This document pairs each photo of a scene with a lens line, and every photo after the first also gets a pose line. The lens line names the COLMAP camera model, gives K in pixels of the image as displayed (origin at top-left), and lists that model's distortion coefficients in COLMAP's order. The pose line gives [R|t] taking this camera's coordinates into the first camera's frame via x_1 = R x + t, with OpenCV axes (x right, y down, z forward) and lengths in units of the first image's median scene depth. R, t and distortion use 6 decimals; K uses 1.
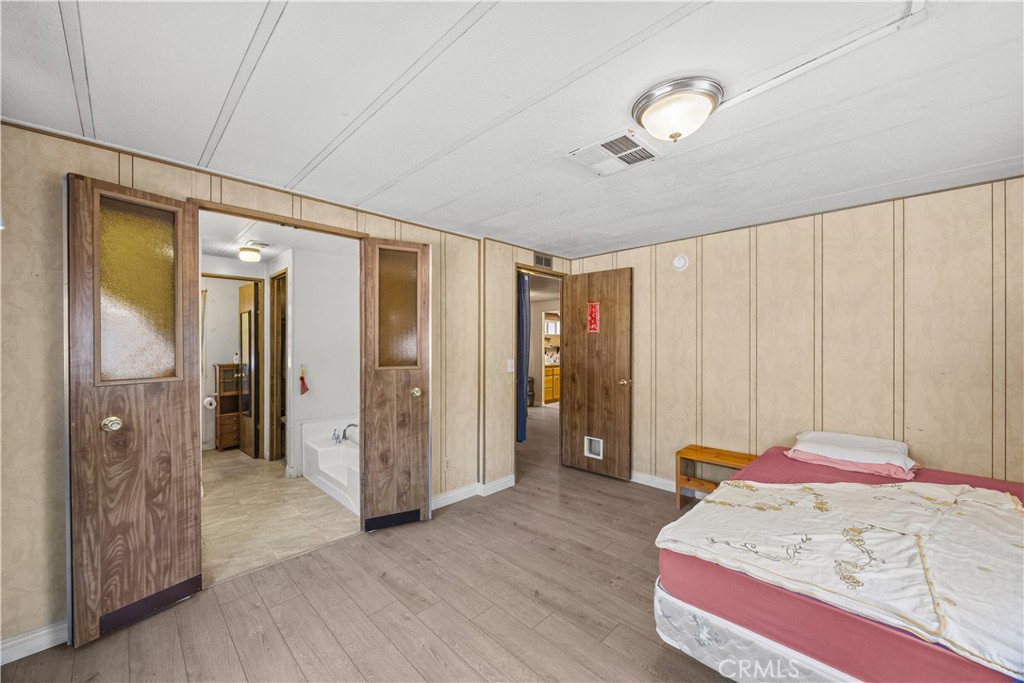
lens RADIAL K [[395.9, 0, 508.3], [0, 395.9, 346.9], [0, 0, 1]] dist [-0.000902, -0.000018]
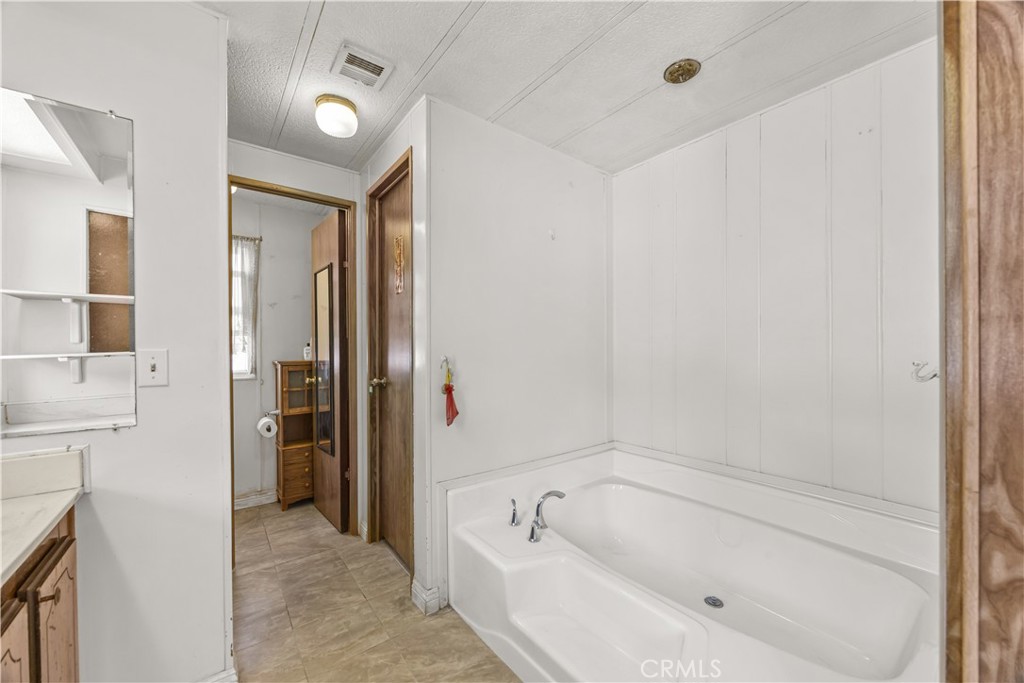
lens RADIAL K [[395.9, 0, 516.0], [0, 395.9, 344.6], [0, 0, 1]] dist [-0.000902, -0.000018]
pose [[0.993631, -0.012027, -0.112043, -0.317880], [0.011537, 0.999921, -0.005025, 0.025781], [0.112095, 0.003700, 0.993691, 0.454831]]
